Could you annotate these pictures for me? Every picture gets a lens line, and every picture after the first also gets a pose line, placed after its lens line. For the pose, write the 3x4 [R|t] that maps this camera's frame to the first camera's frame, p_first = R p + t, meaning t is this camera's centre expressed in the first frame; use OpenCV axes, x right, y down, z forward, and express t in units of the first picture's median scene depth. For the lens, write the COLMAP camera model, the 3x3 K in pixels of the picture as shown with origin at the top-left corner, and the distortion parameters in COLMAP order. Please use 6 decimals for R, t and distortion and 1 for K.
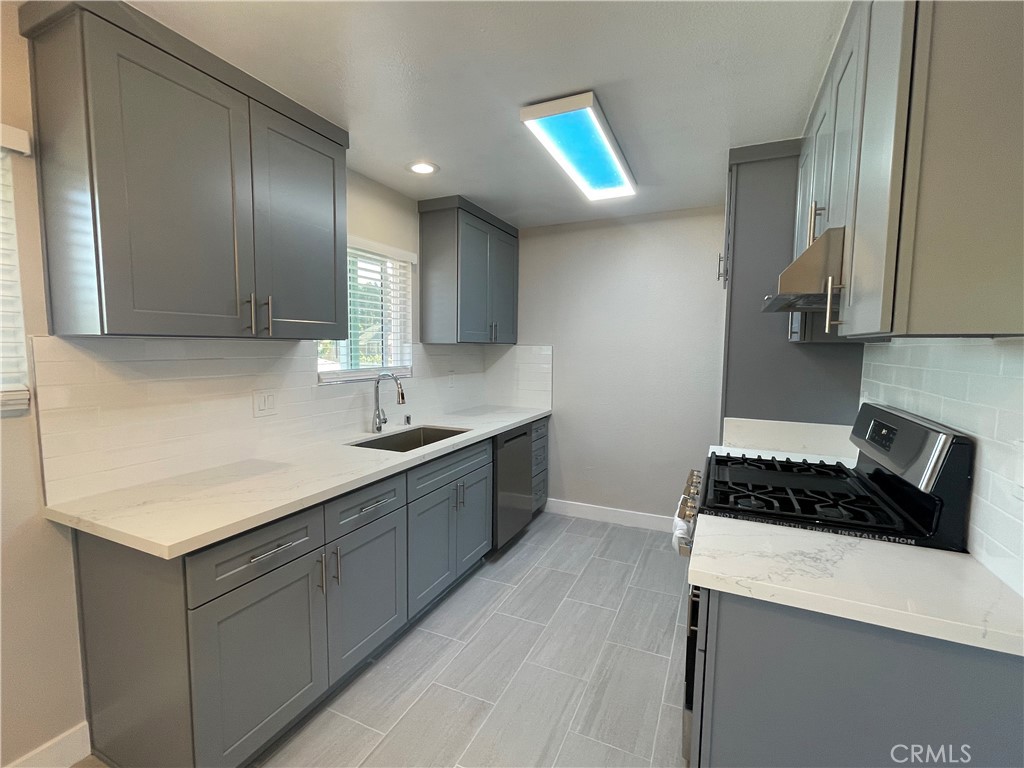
lens RADIAL K [[456.2, 0, 510.1], [0, 456.2, 390.0], [0, 0, 1]] dist [-0.001336, -0.000159]
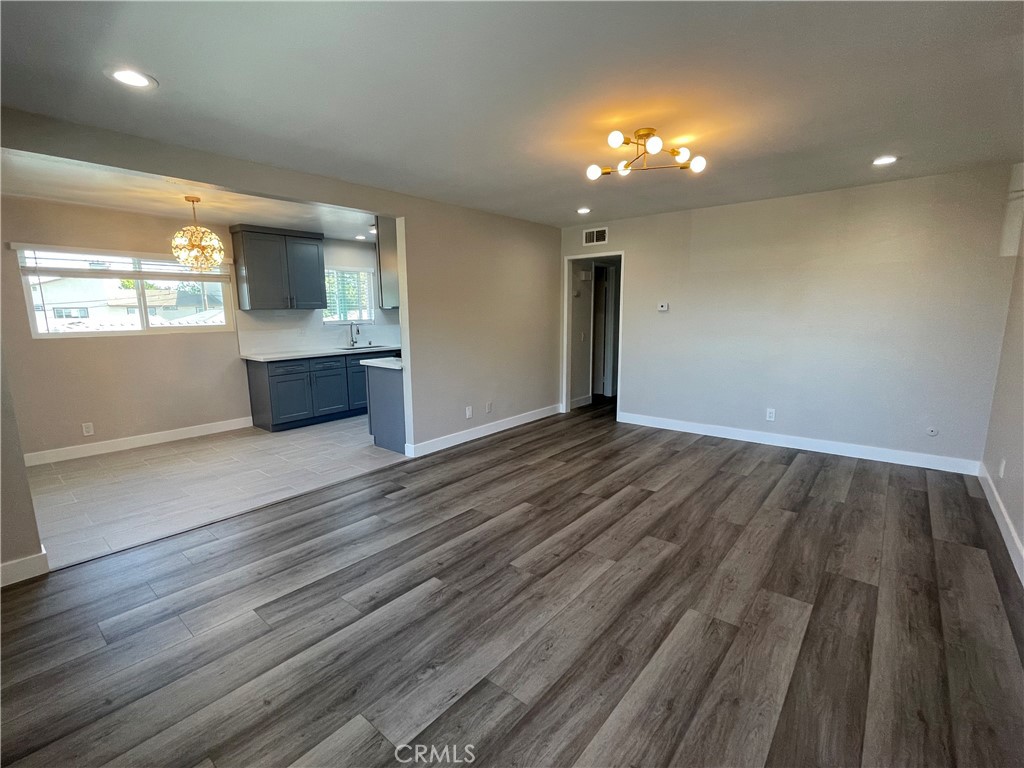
lens RADIAL K [[448.1, 0, 514.8], [0, 448.1, 387.4], [0, 0, 1]] dist [-0.003277, -0.000233]
pose [[0.970405, 0.021994, -0.240481, 1.412142], [-0.003394, 0.996988, 0.077485, 0.152208], [0.241461, -0.074375, 0.967556, -1.392724]]
